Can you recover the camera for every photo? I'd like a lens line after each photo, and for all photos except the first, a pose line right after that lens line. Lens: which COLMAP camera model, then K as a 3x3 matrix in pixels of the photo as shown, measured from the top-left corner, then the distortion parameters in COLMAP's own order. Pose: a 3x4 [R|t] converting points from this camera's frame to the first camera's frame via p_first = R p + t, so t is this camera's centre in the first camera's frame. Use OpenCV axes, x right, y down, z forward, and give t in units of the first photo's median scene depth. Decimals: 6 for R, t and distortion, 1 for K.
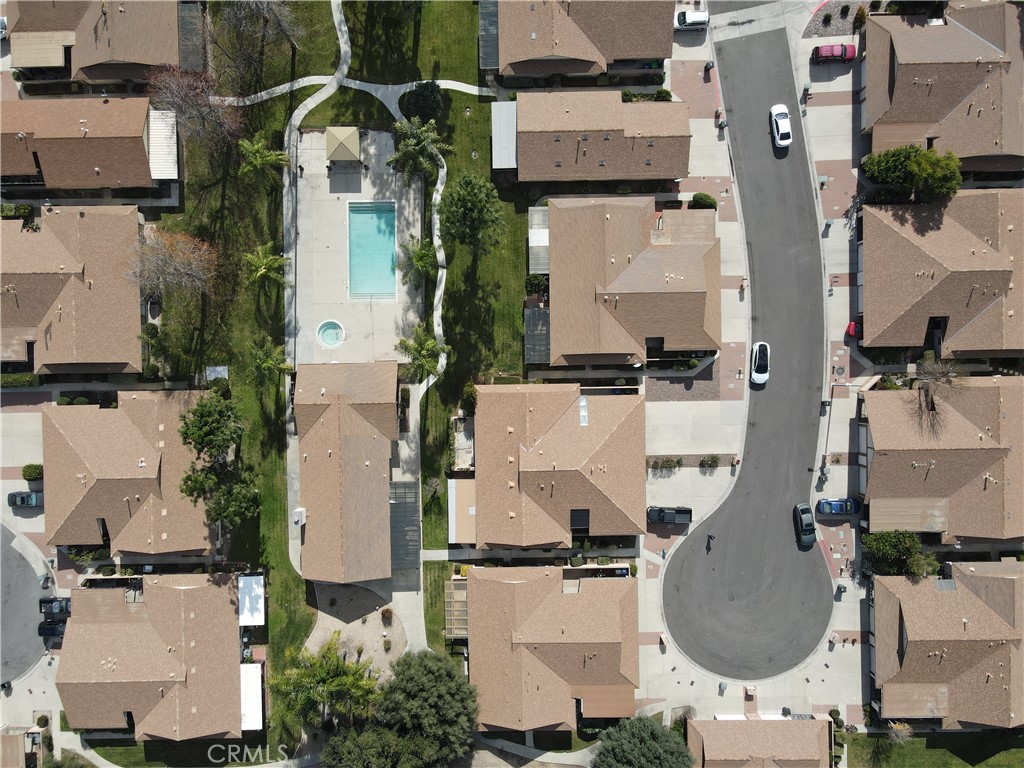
lens RADIAL K [[745.2, 0, 514.6], [0, 745.2, 384.1], [0, 0, 1]] dist [0.019441, -0.008629]
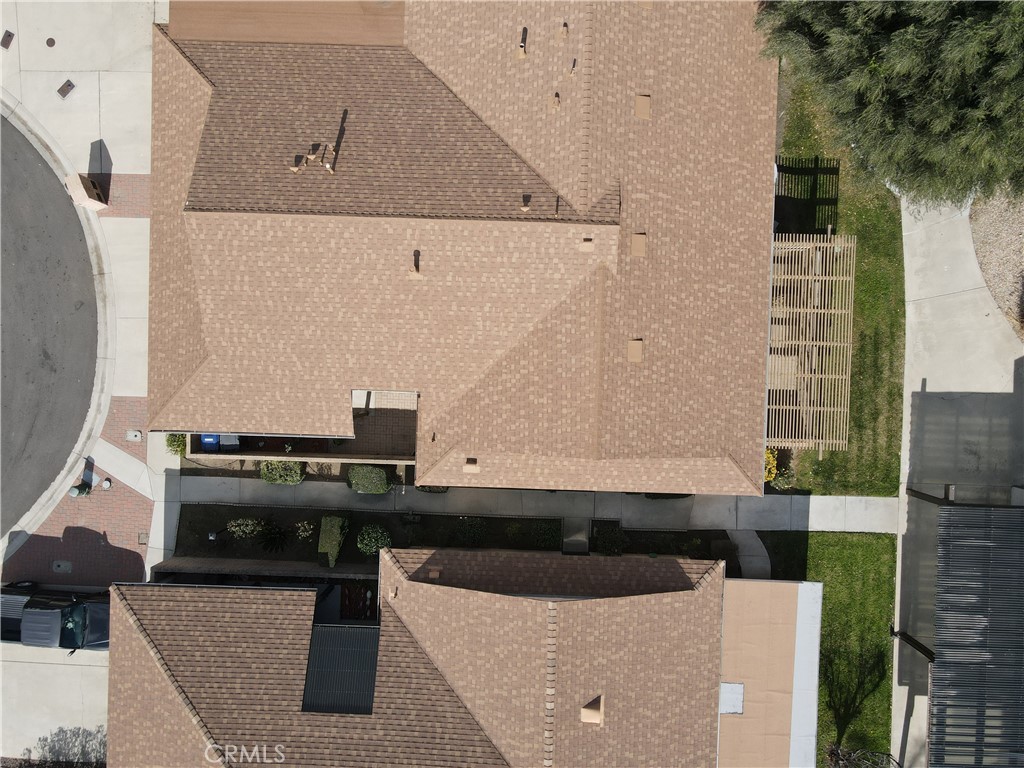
lens RADIAL K [[745.2, 0, 514.9], [0, 745.2, 384.3], [0, 0, 1]] dist [0.019441, -0.008629]
pose [[-0.998282, -0.050276, 0.030086, 0.020743], [0.048695, -0.997503, -0.051157, 0.292273], [0.032583, -0.049604, 0.998237, 0.713823]]
